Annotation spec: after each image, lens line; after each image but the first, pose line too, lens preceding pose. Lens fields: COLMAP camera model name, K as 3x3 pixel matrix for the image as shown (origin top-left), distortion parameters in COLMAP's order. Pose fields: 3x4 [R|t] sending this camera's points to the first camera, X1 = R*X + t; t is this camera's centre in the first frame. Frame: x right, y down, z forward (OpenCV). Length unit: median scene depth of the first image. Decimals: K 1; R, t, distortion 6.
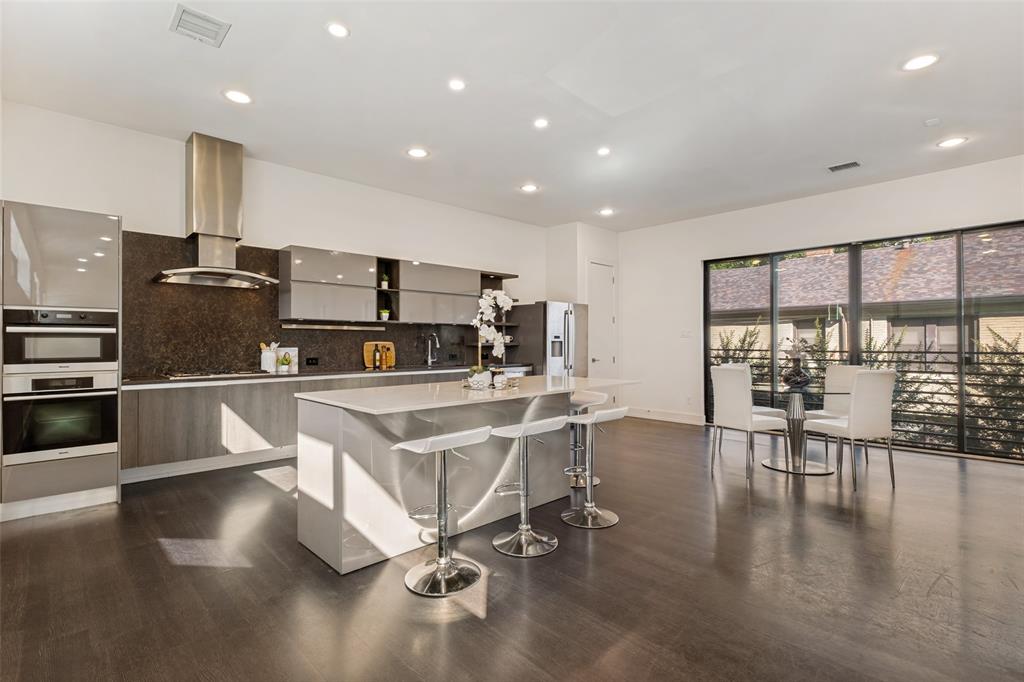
lens RADIAL K [[479.7, 0, 510.1], [0, 479.7, 341.5], [0, 0, 1]] dist [0.011798, -0.004483]
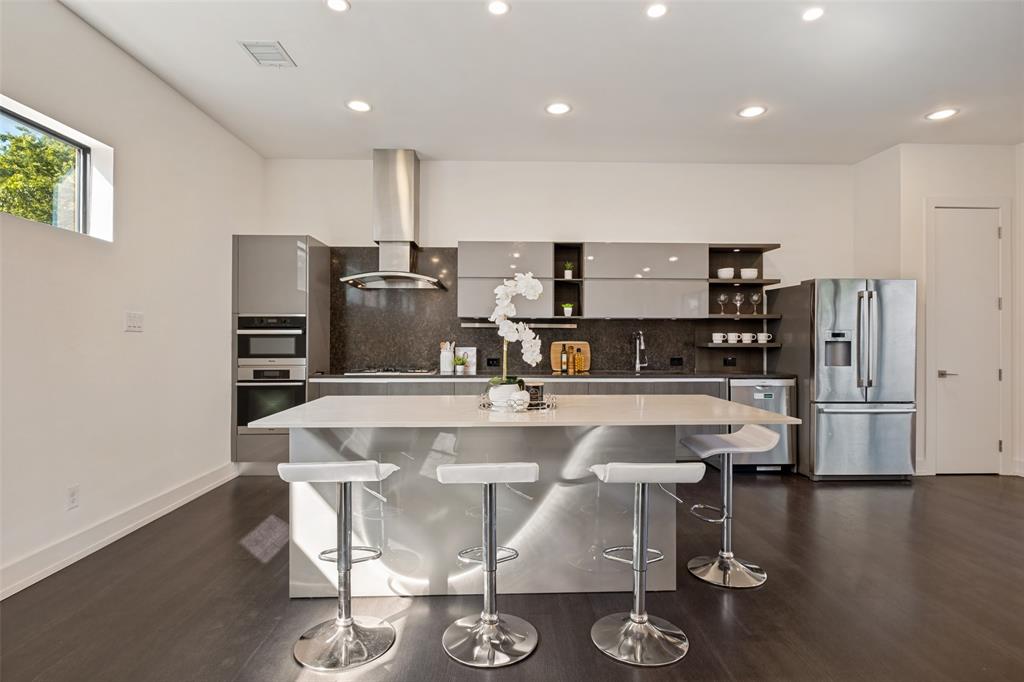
lens RADIAL K [[532.1, 0, 514.5], [0, 532.1, 338.1], [0, 0, 1]] dist [-0.003869, 0.001695]
pose [[0.749954, 0.000904, -0.661490, 0.318520], [-0.001743, 0.999998, -0.000609, -0.005292], [0.661488, 0.001610, 0.749954, 0.259138]]
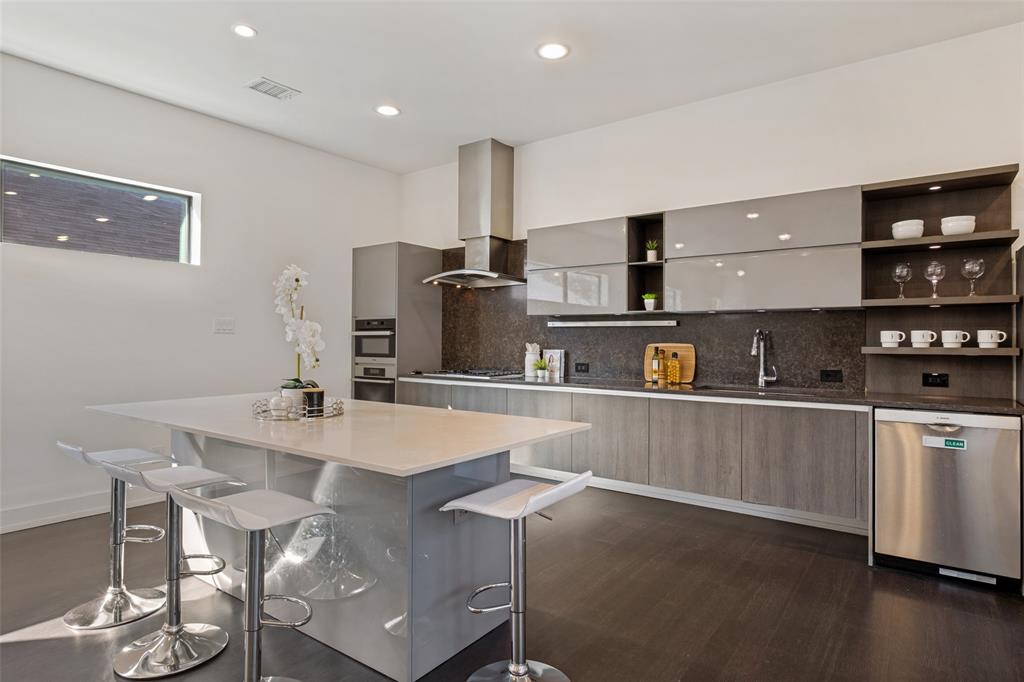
lens RADIAL K [[563.4, 0, 514.1], [0, 563.4, 336.1], [0, 0, 1]] dist [-0.005030, 0.000164]
pose [[0.182834, -0.006662, -0.983121, 0.498869], [-0.003480, 0.999966, -0.007423, -0.003451], [0.983138, 0.004778, 0.182805, 0.750518]]
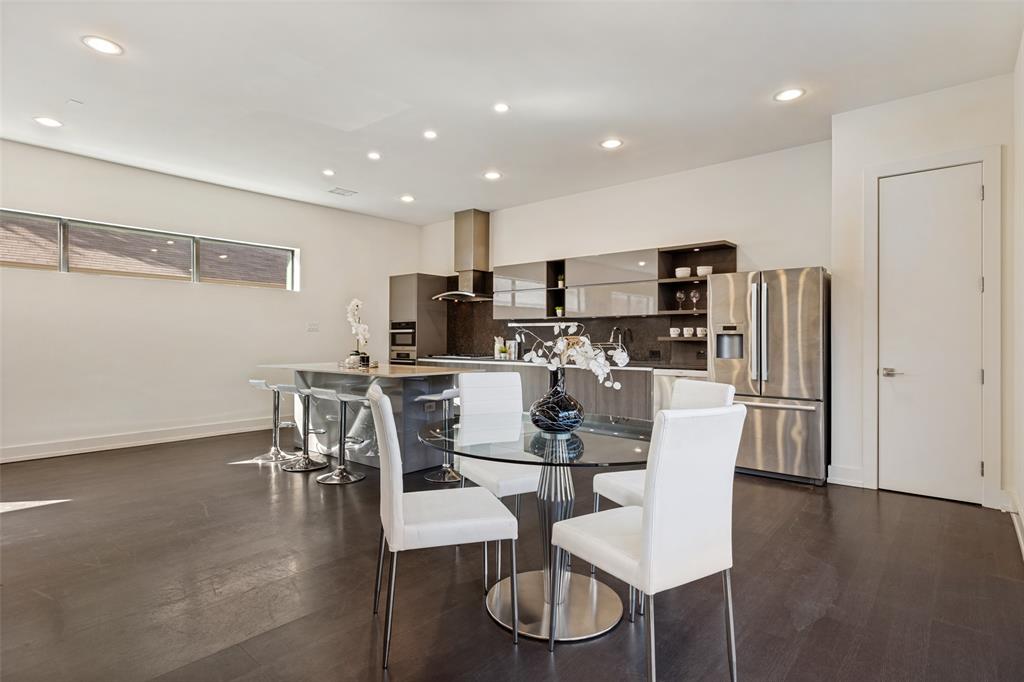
lens RADIAL K [[522.9, 0, 514.6], [0, 522.9, 333.9], [0, 0, 1]] dist [0.004542, 0.000420]
pose [[0.117890, -0.009055, -0.992985, 1.005783], [-0.001117, 0.999957, -0.009252, 0.007338], [0.993026, 0.002200, 0.117875, 0.834451]]
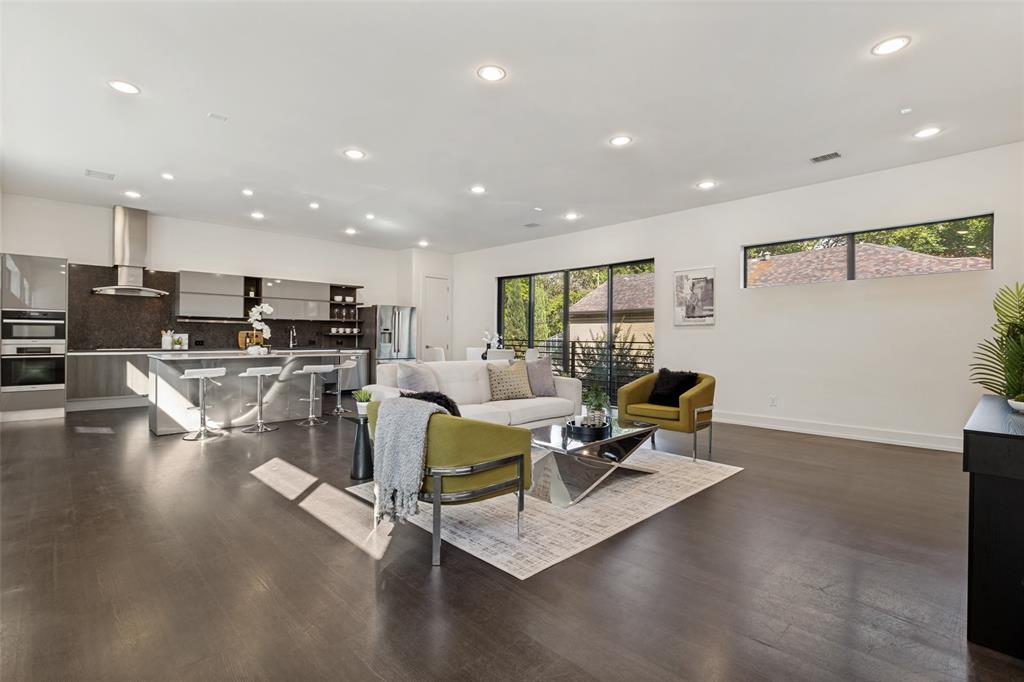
lens RADIAL K [[479.7, 0, 511.6], [0, 479.7, 339.6], [0, 0, 1]] dist [0.011798, -0.004483]
pose [[0.999897, 0.011437, 0.008687, 0.613348], [-0.011493, 0.999913, 0.006438, 0.008797], [-0.008613, -0.006538, 0.999942, -0.598858]]
